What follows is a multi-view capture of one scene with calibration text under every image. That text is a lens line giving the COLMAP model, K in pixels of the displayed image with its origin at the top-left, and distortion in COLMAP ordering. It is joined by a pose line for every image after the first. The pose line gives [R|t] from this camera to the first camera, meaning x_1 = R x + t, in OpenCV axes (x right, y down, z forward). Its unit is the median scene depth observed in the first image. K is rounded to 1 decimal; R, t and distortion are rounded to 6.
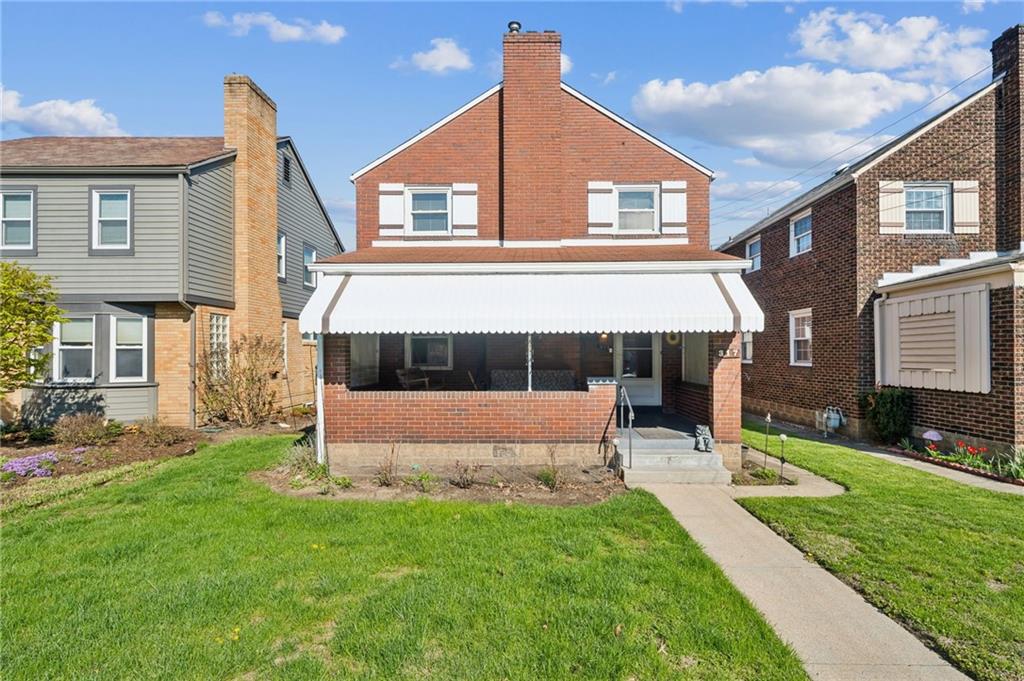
lens RADIAL K [[467.7, 0, 515.1], [0, 467.7, 346.7], [0, 0, 1]] dist [0.001846, -0.001178]
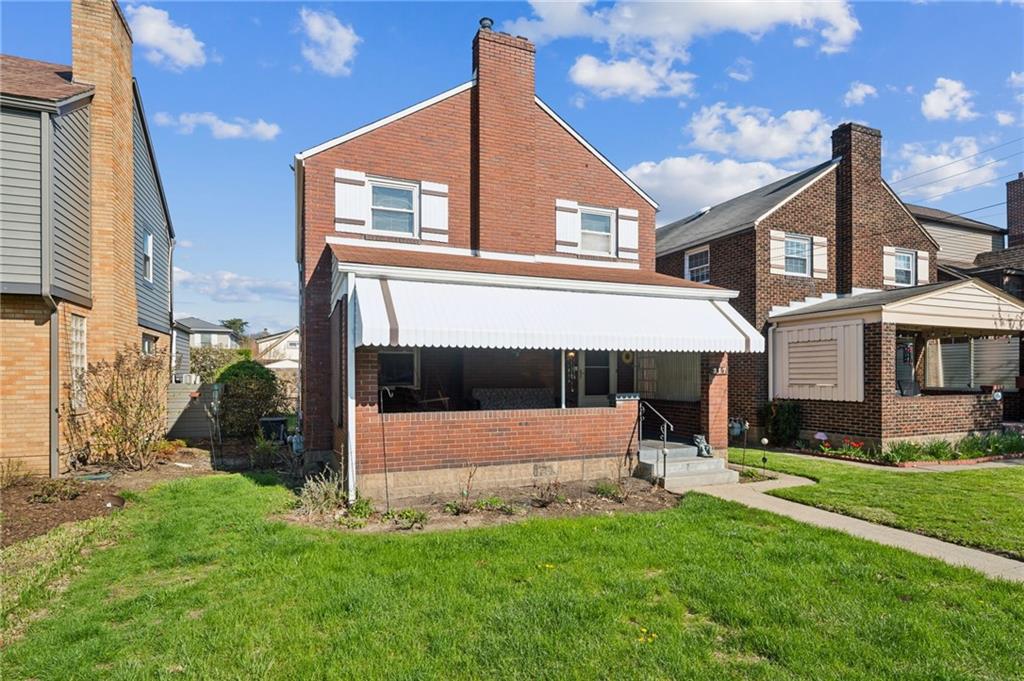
lens RADIAL K [[521.6, 0, 516.1], [0, 521.6, 365.3], [0, 0, 1]] dist [0.000921, 0.000194]
pose [[0.921787, 0.007148, 0.387631, -0.385950], [-0.006810, 0.999974, -0.002246, 0.005051], [-0.387637, -0.000570, 0.921812, 0.009807]]
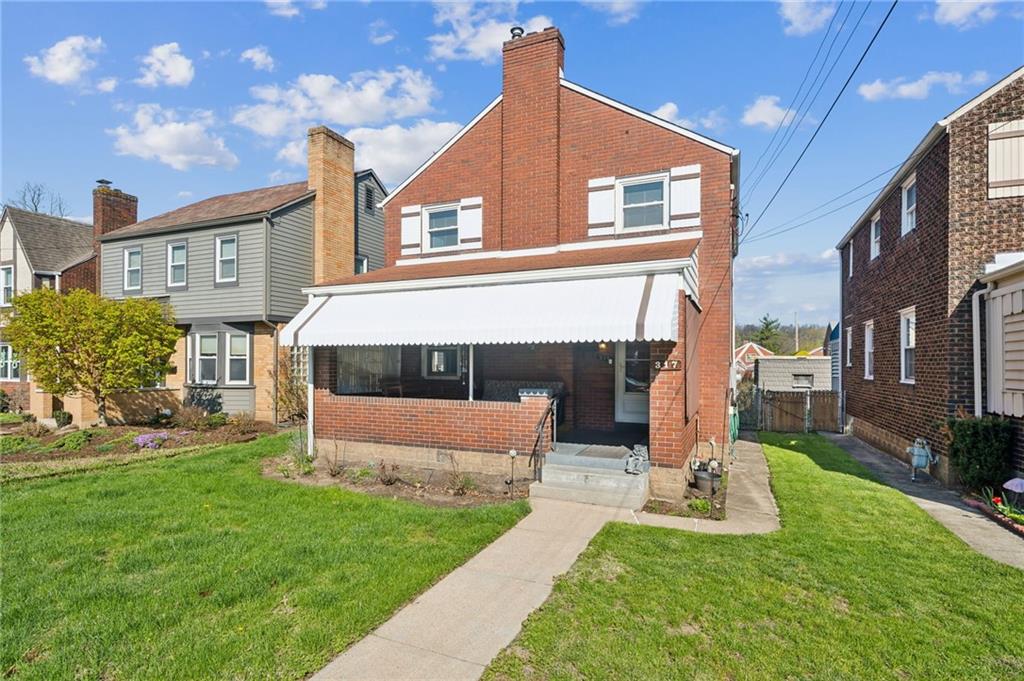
lens RADIAL K [[521.6, 0, 517.1], [0, 521.6, 358.8], [0, 0, 1]] dist [0.000921, 0.000194]
pose [[0.918070, 0.002296, -0.396412, 0.451089], [-0.001433, 0.999996, 0.002474, 0.000277], [0.396416, -0.001703, 0.918070, -0.008533]]
